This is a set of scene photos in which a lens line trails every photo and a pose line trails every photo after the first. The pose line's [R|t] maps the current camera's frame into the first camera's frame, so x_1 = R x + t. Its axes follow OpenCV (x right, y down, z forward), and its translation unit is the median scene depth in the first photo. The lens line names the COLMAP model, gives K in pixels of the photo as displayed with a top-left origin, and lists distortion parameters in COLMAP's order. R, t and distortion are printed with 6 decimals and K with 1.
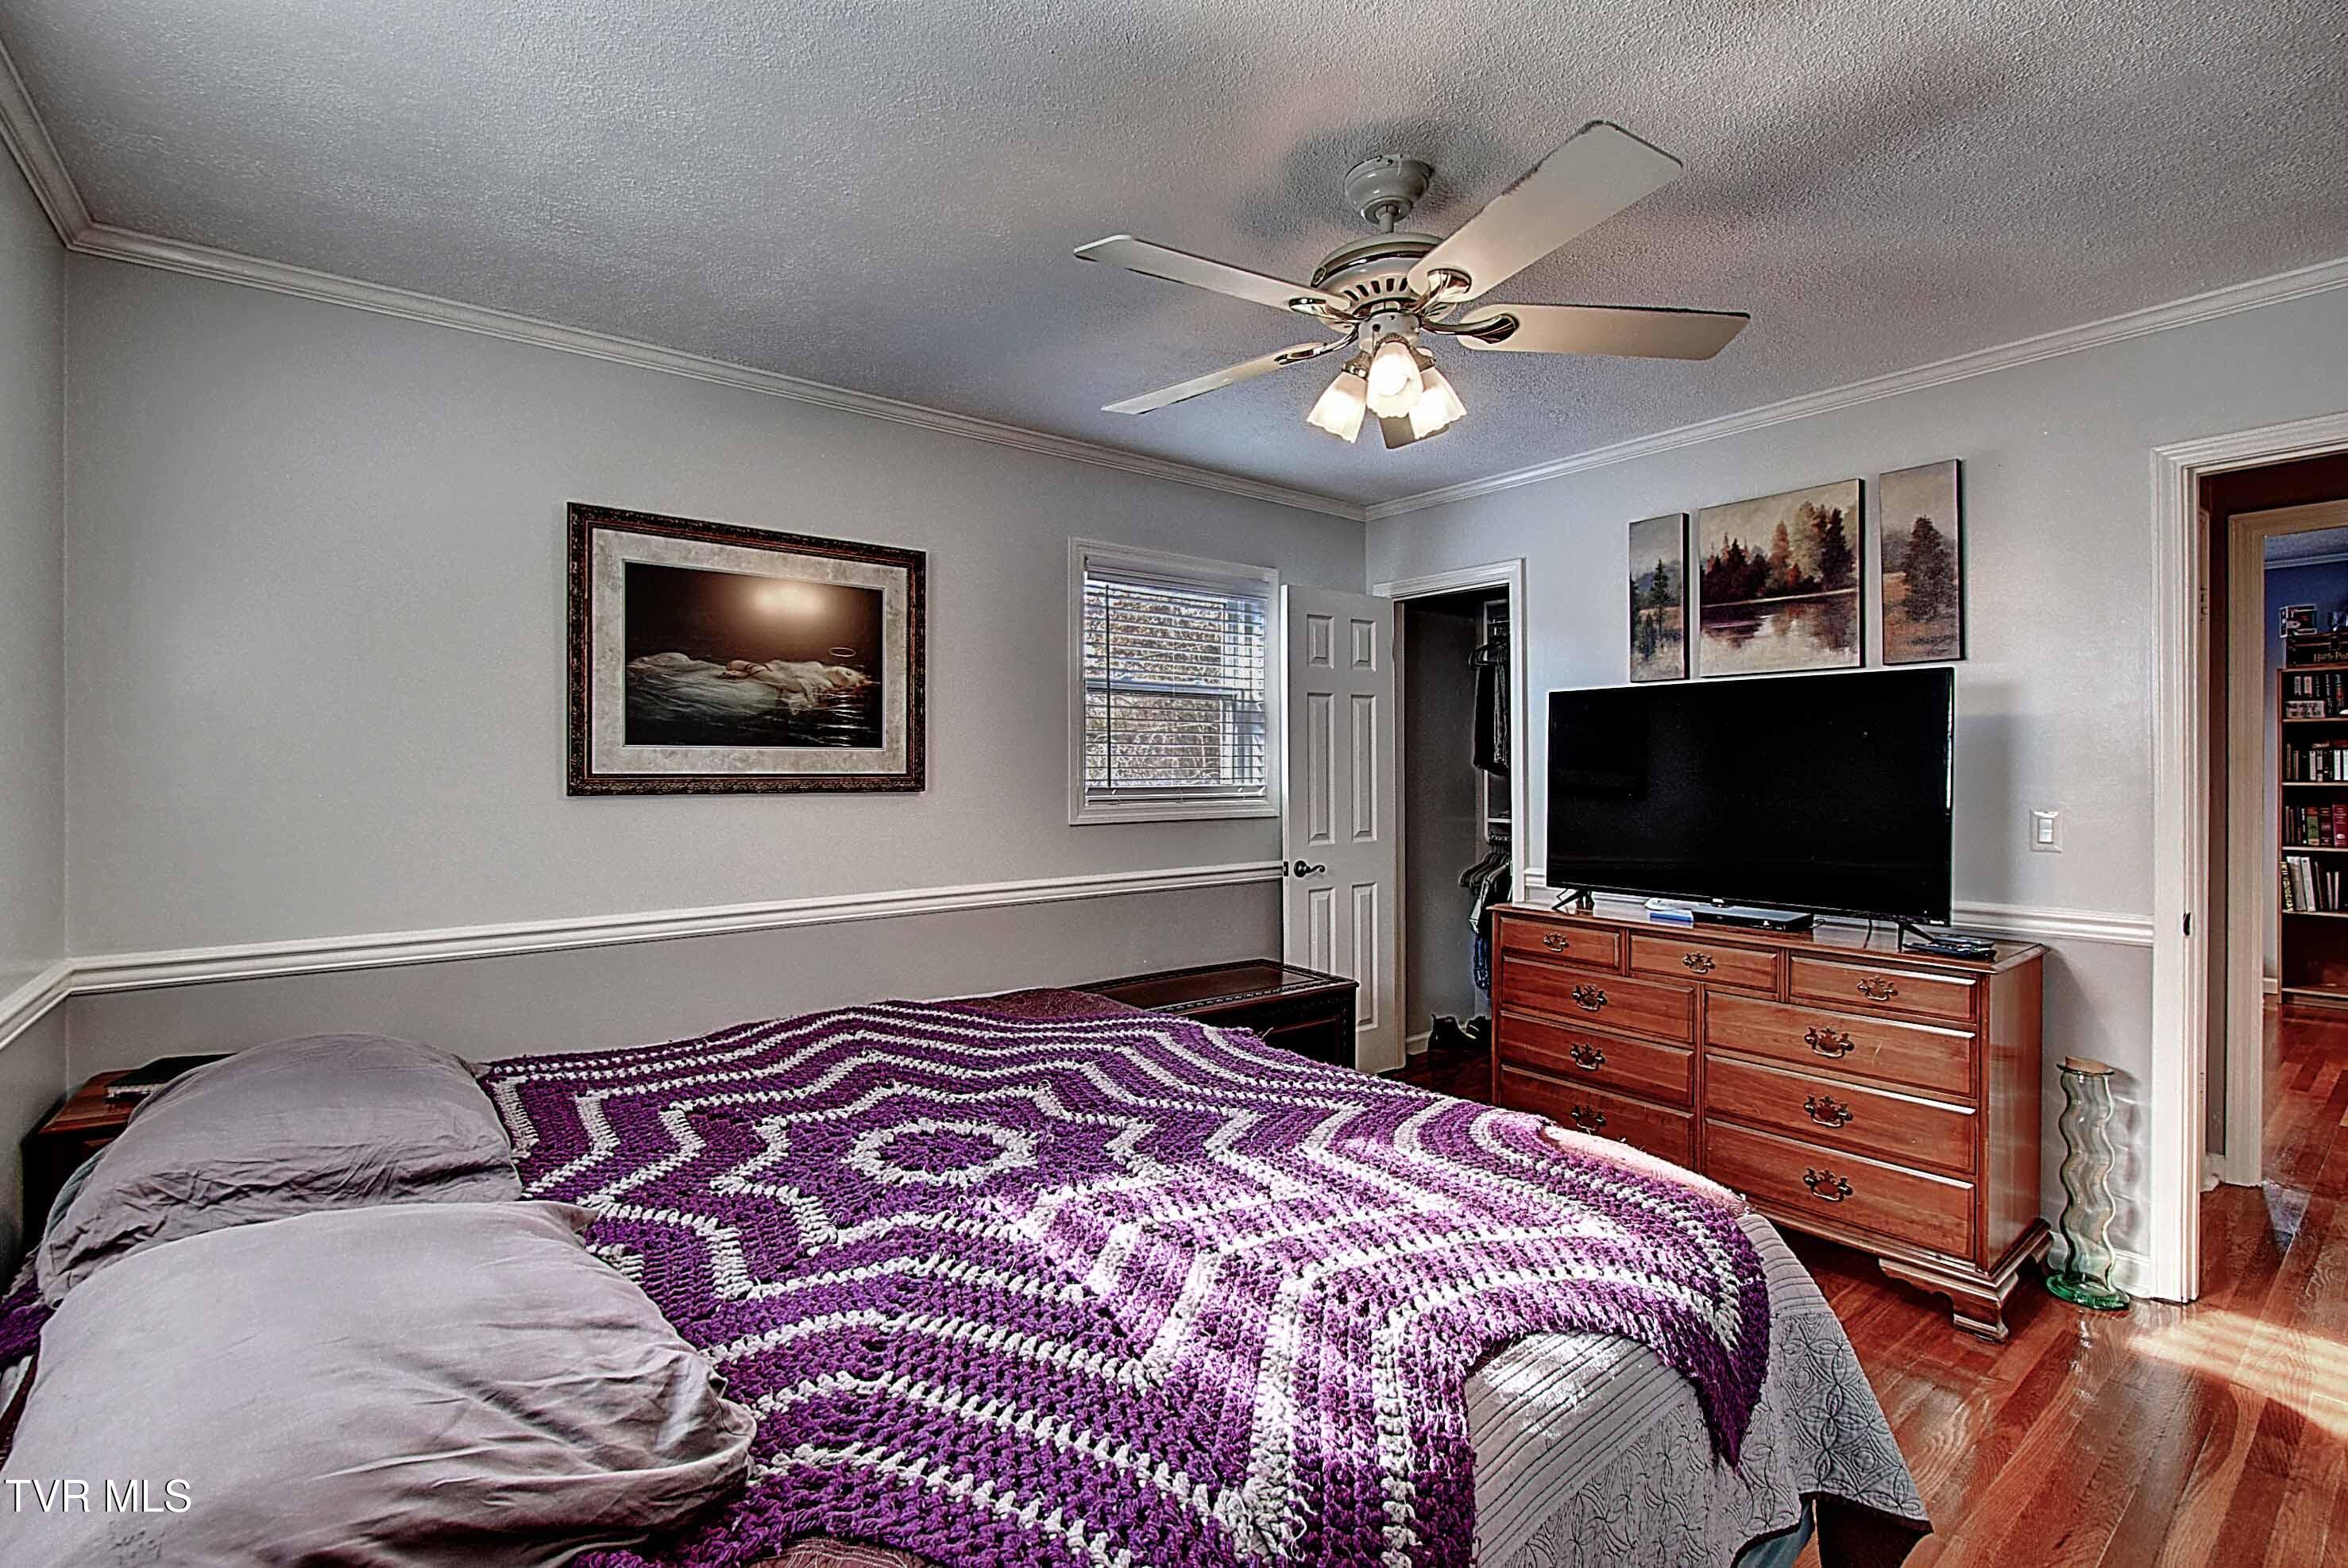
lens RADIAL K [[1045.2, 0, 1172.6], [0, 1045.2, 771.7], [0, 0, 1]] dist [0.000072, -0.007022]
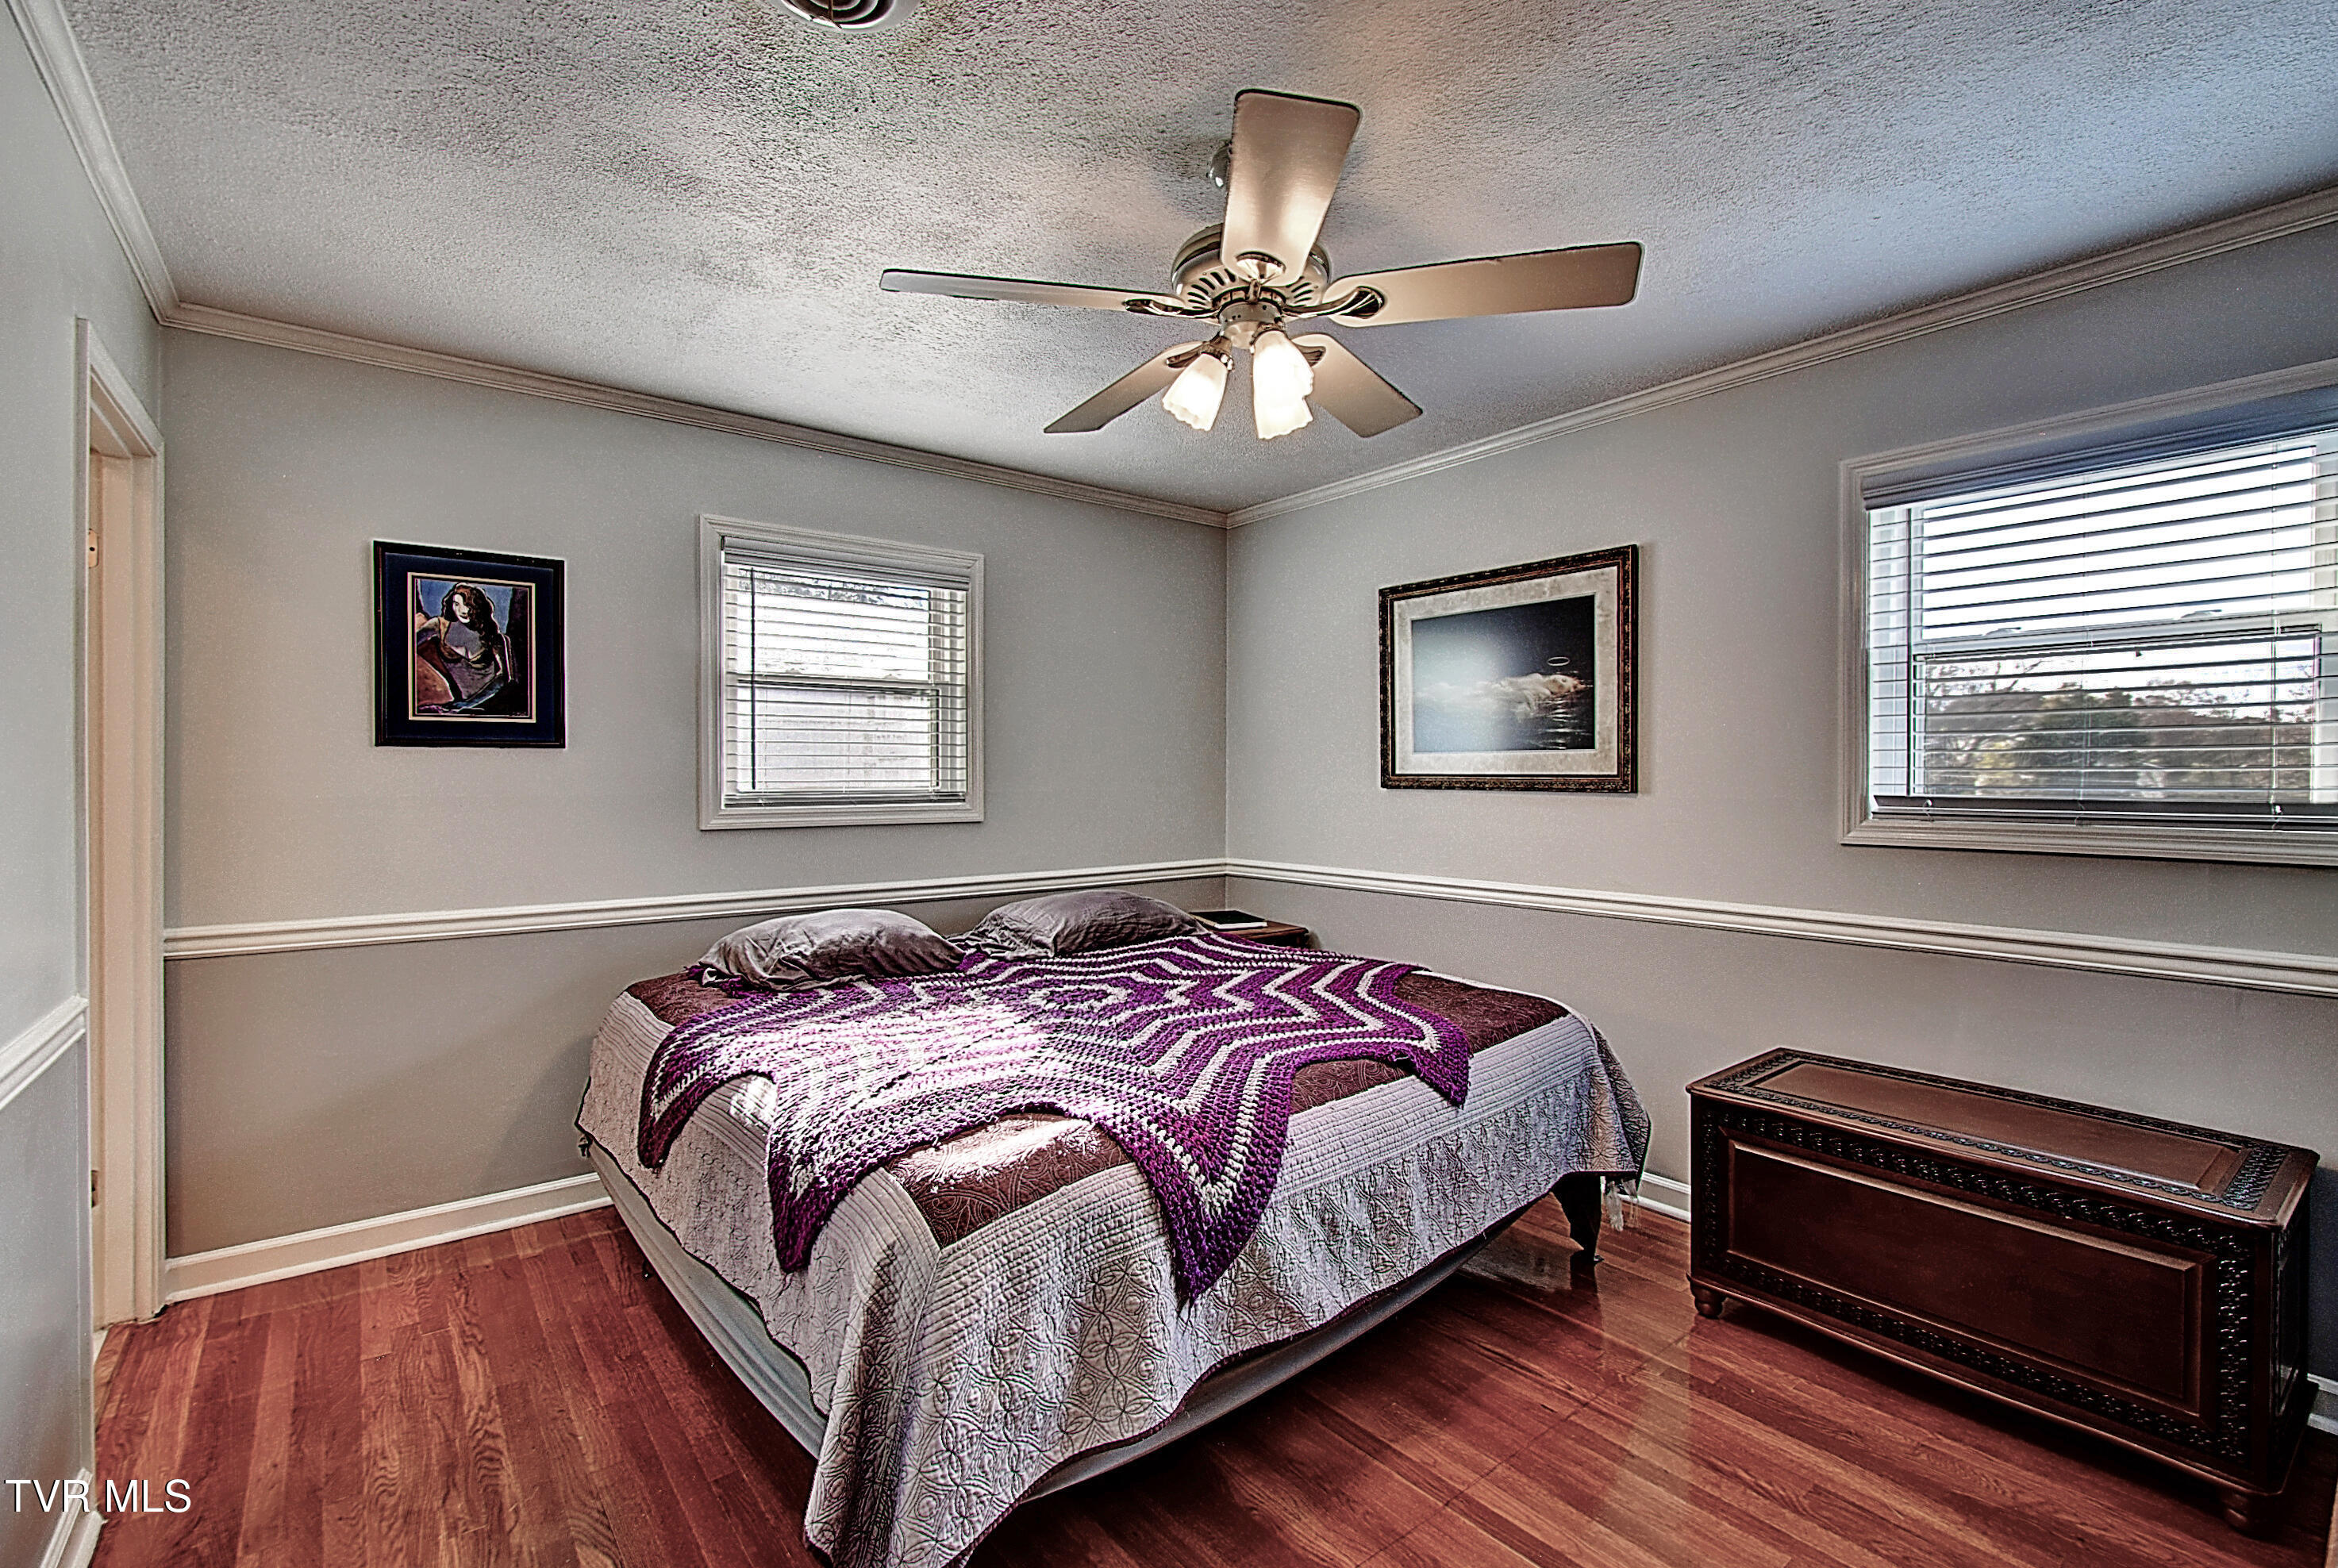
lens RADIAL K [[1034.7, 0, 1182.3], [0, 1034.7, 782.2], [0, 0, 1]] dist [-0.002946, -0.000507]
pose [[0.010737, 0.006834, -0.999919, 0.736716], [-0.009061, 0.999936, 0.006737, 0.006216], [0.999901, 0.008988, 0.010798, 0.594731]]
